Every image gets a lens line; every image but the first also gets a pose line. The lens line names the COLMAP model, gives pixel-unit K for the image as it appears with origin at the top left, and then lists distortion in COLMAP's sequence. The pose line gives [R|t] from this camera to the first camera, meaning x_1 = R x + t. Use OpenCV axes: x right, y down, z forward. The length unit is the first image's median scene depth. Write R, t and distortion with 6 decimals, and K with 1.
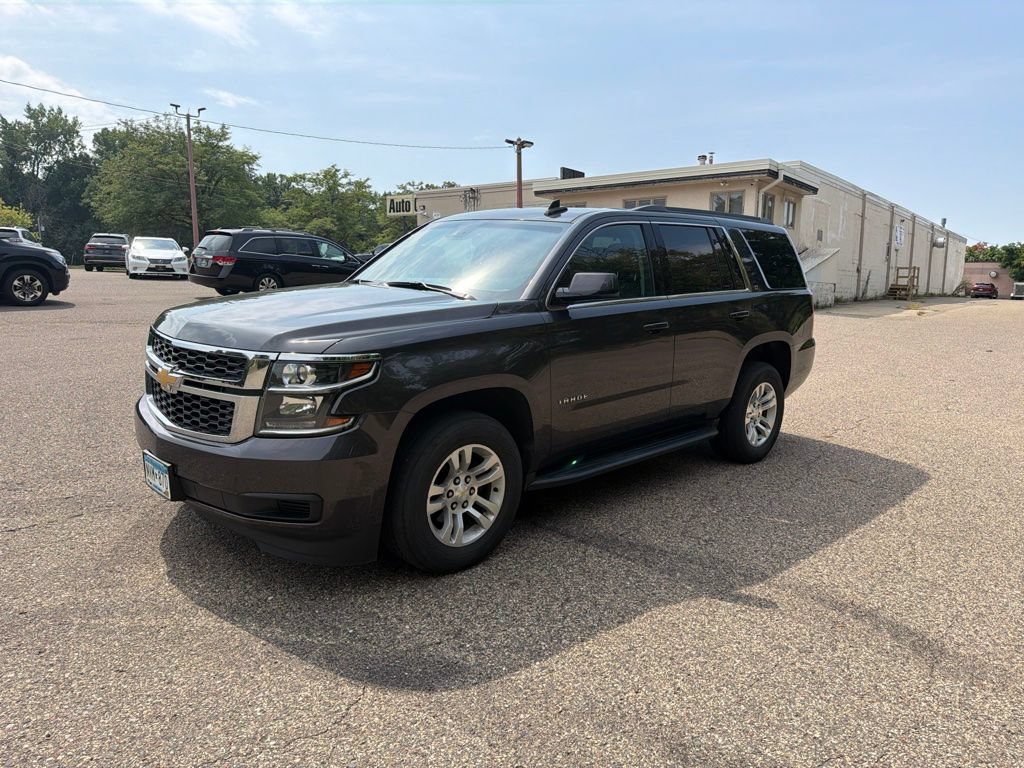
lens RADIAL K [[705.9, 0, 514.3], [0, 705.9, 388.1], [0, 0, 1]] dist [0.063257, -0.087569]
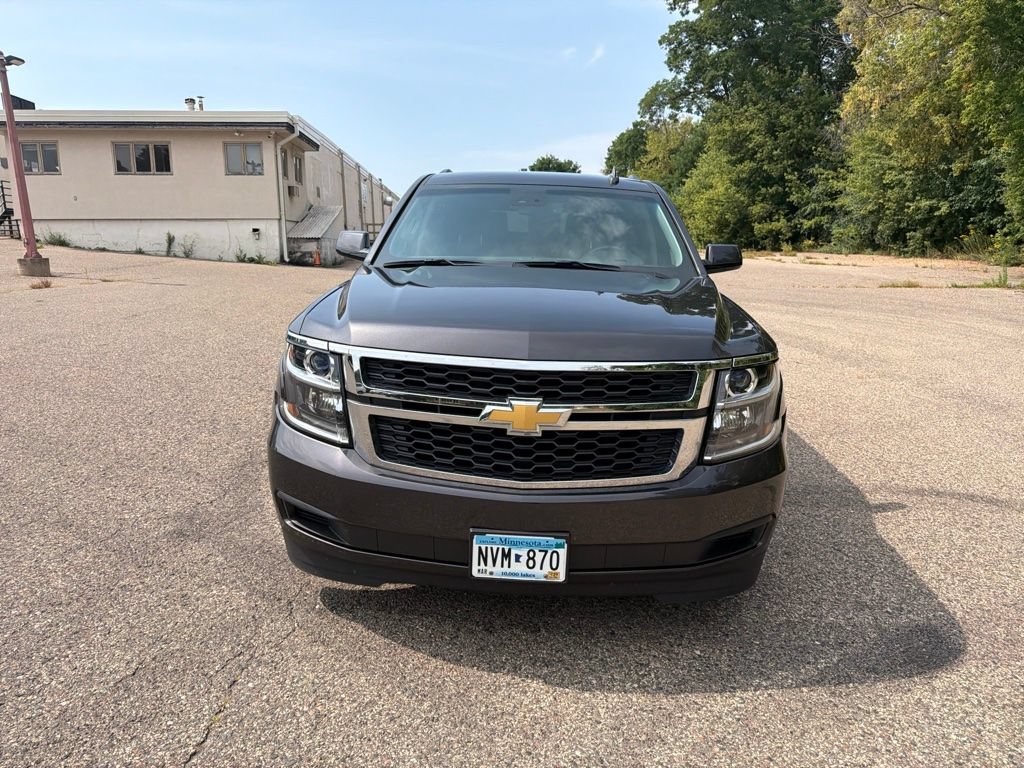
lens RADIAL K [[714.8, 0, 511.6], [0, 714.8, 384.2], [0, 0, 1]] dist [0.026127, -0.034922]
pose [[0.736133, -0.150361, 0.659924, -0.224710], [0.113609, 0.988628, 0.098526, -0.027452], [-0.667233, 0.002445, 0.744845, 0.115480]]
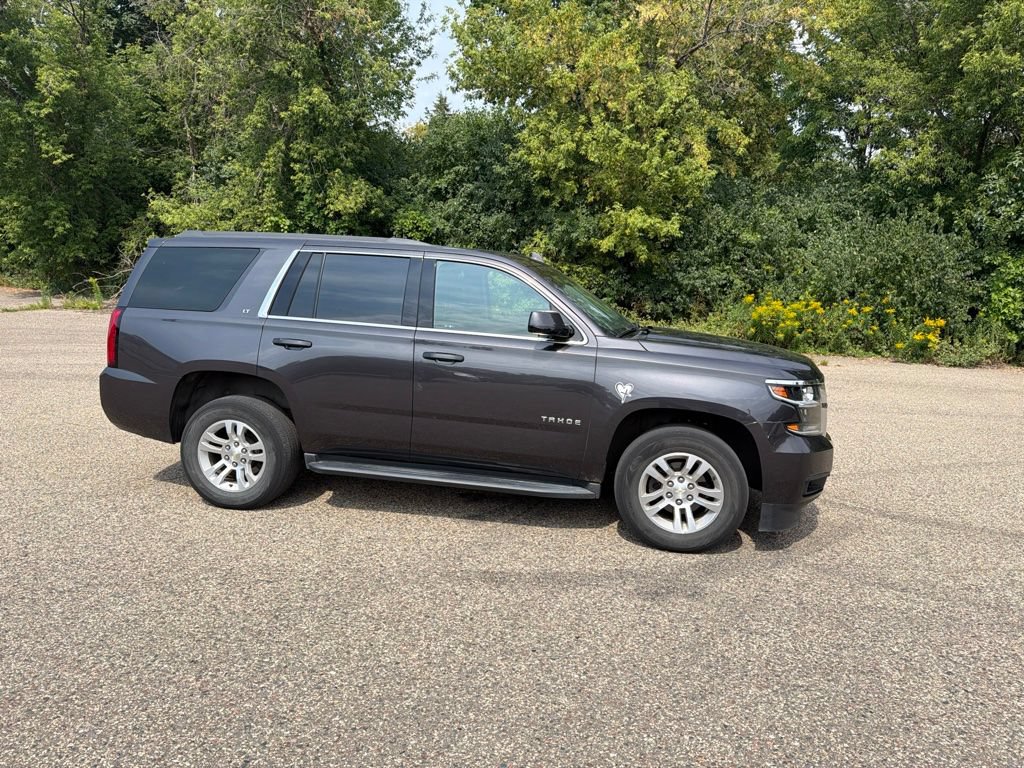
lens RADIAL K [[713.0, 0, 510.6], [0, 713.0, 380.7], [0, 0, 1]] dist [0.023679, -0.031519]
pose [[-0.553696, -0.163485, 0.816513, -0.321777], [0.094008, 0.961998, 0.256364, -0.118144], [-0.827395, 0.218707, -0.517285, 0.551596]]
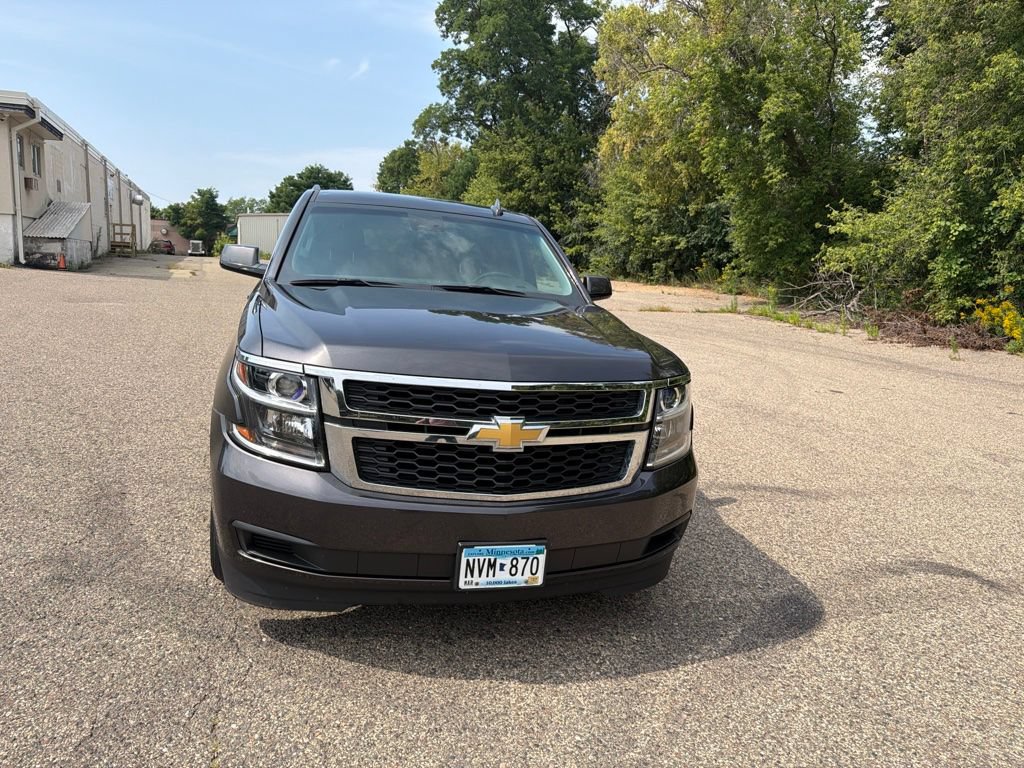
lens RADIAL K [[711.3, 0, 512.7], [0, 711.3, 388.8], [0, 0, 1]] dist [0.038990, -0.054176]
pose [[0.489515, -0.146476, 0.859605, -0.264414], [0.091124, 0.988986, 0.116630, -0.035125], [-0.867221, 0.021239, 0.497471, 0.147313]]
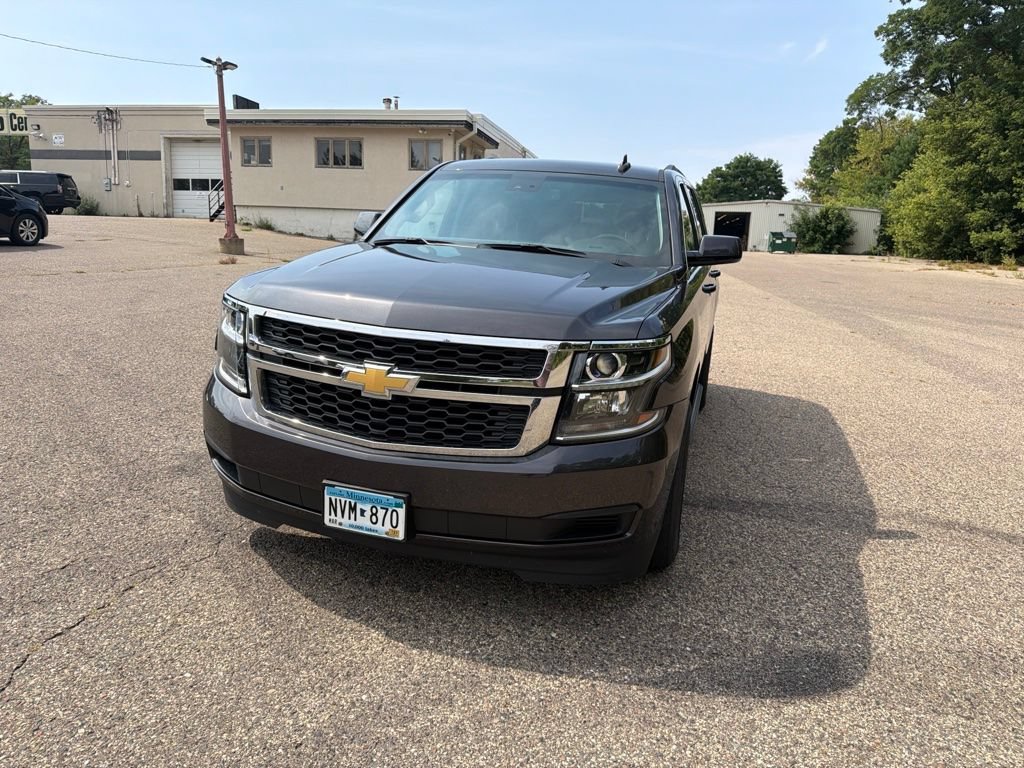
lens RADIAL K [[714.4, 0, 518.6], [0, 714.4, 378.8], [0, 0, 1]] dist [0.024991, -0.029486]
pose [[0.881011, -0.078717, 0.466502, -0.165680], [0.049859, 0.996018, 0.073906, -0.014917], [-0.470462, -0.041853, 0.881427, 0.065911]]
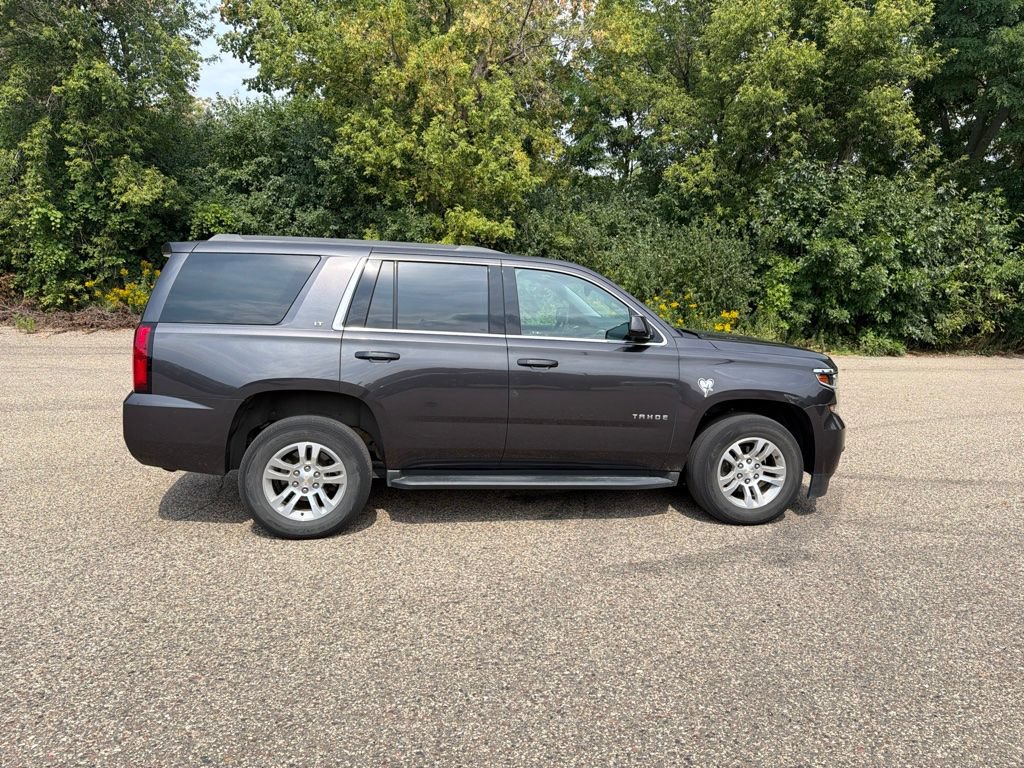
lens RADIAL K [[716.8, 0, 512.6], [0, 716.8, 378.8], [0, 0, 1]] dist [0.012594, -0.017294]
pose [[-0.803883, -0.126397, 0.581203, -0.222392], [0.053567, 0.957803, 0.282389, -0.135467], [-0.592371, 0.258141, -0.763191, 0.669005]]
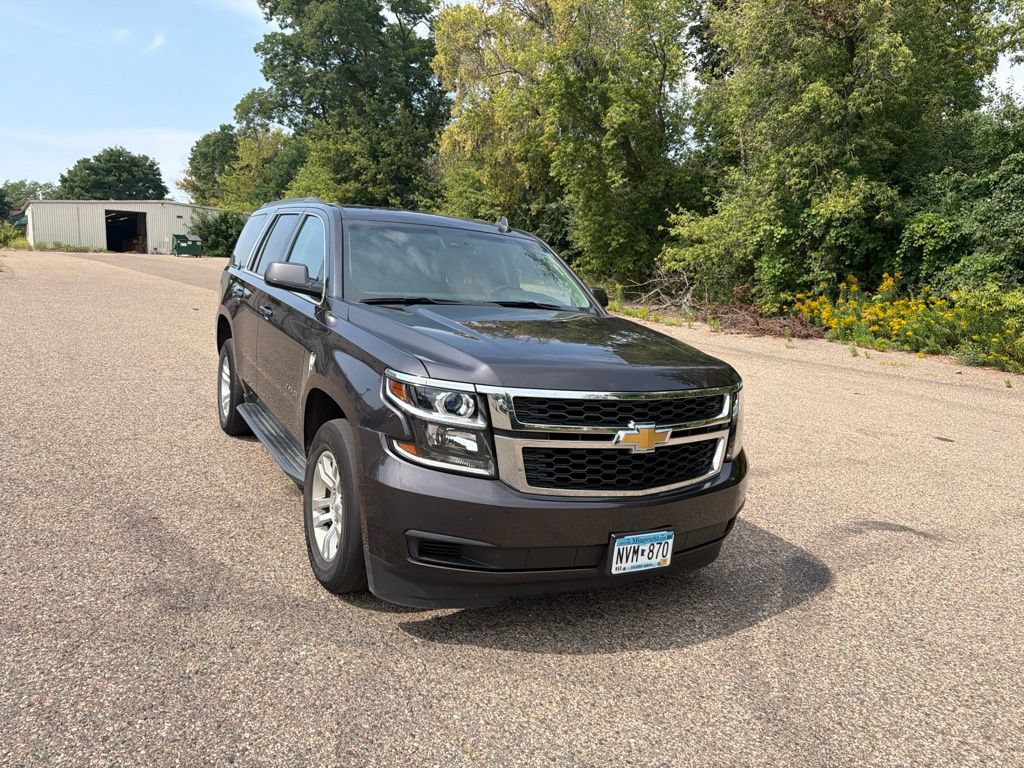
lens RADIAL K [[711.1, 0, 512.1], [0, 711.1, 383.5], [0, 0, 1]] dist [0.067295, -0.129248]
pose [[0.270582, -0.162200, 0.948934, -0.317810], [0.096769, 0.985294, 0.140822, -0.051536], [-0.957821, 0.053724, 0.282299, 0.214103]]
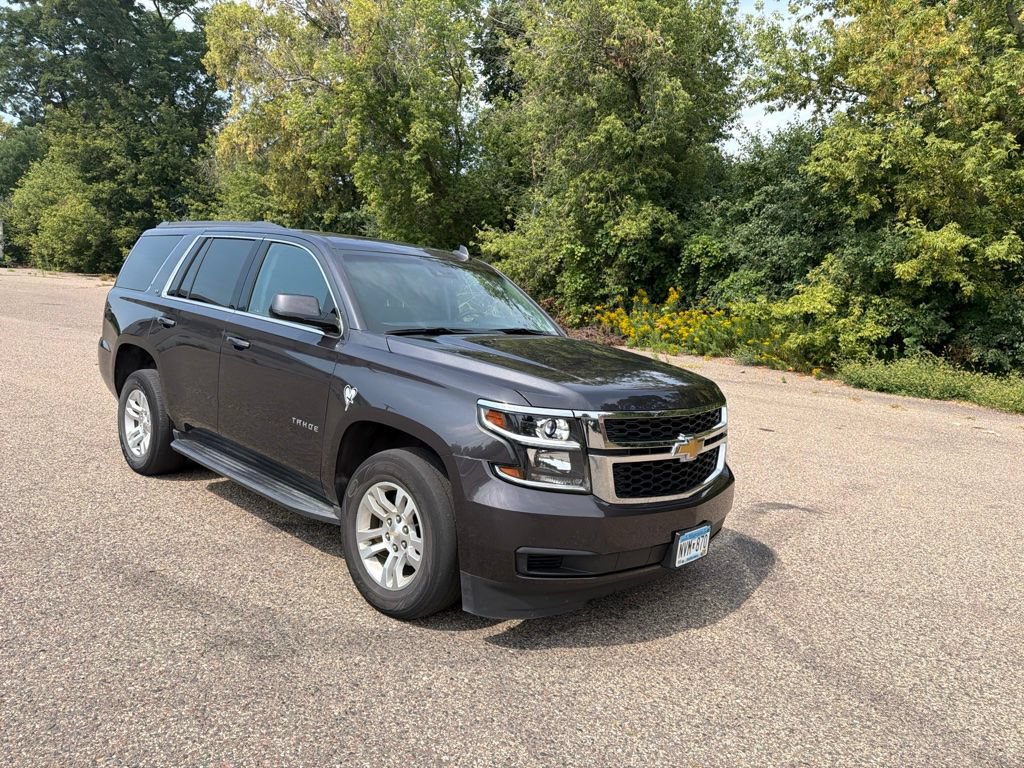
lens RADIAL K [[705.9, 0, 514.3], [0, 705.9, 388.1], [0, 0, 1]] dist [0.063257, -0.087569]
pose [[-0.038933, -0.162020, 0.986019, -0.345426], [0.094248, 0.981773, 0.165043, -0.068343], [-0.994787, 0.099356, -0.022953, 0.299272]]
